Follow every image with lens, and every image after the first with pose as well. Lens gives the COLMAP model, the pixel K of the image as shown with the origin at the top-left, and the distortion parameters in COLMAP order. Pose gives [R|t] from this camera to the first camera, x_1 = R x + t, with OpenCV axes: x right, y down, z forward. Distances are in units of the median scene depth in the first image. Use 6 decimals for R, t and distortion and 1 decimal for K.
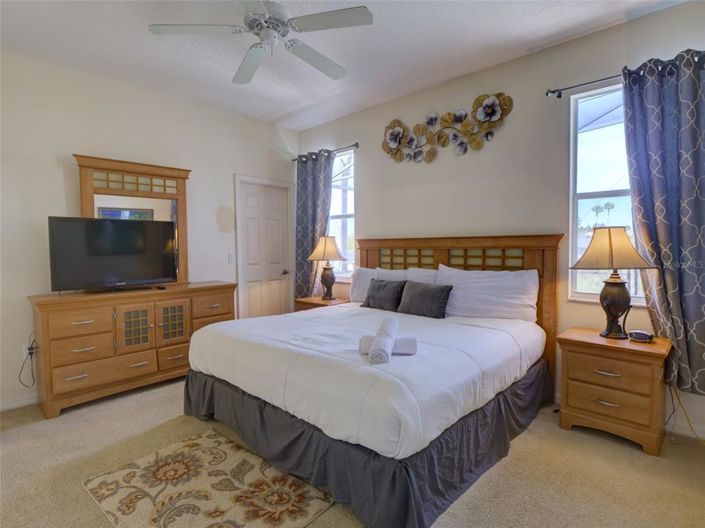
lens RADIAL K [[376.3, 0, 352.5], [0, 376.3, 264.0], [0, 0, 1]] dist [0.001139, 0.001107]
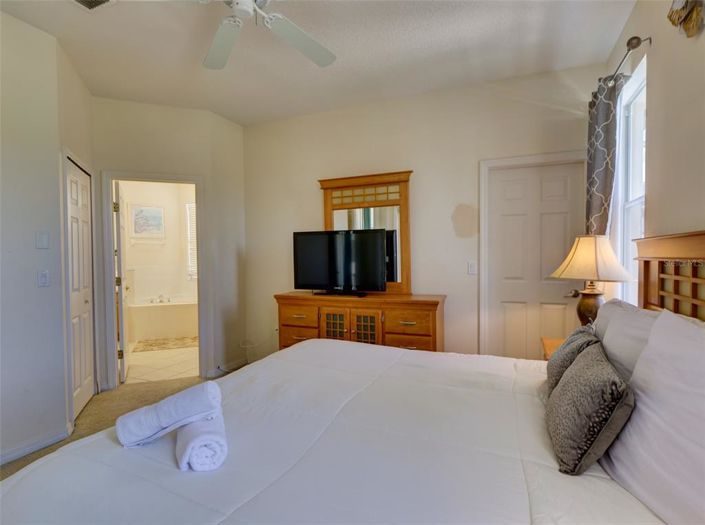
lens RADIAL K [[376.3, 0, 352.5], [0, 376.3, 262.5], [0, 0, 1]] dist [0.001139, 0.001107]
pose [[0.335686, 0.029672, -0.941507, 0.393306], [-0.035691, 0.999187, 0.018765, -0.039701], [0.941298, 0.027304, 0.336472, 0.574460]]
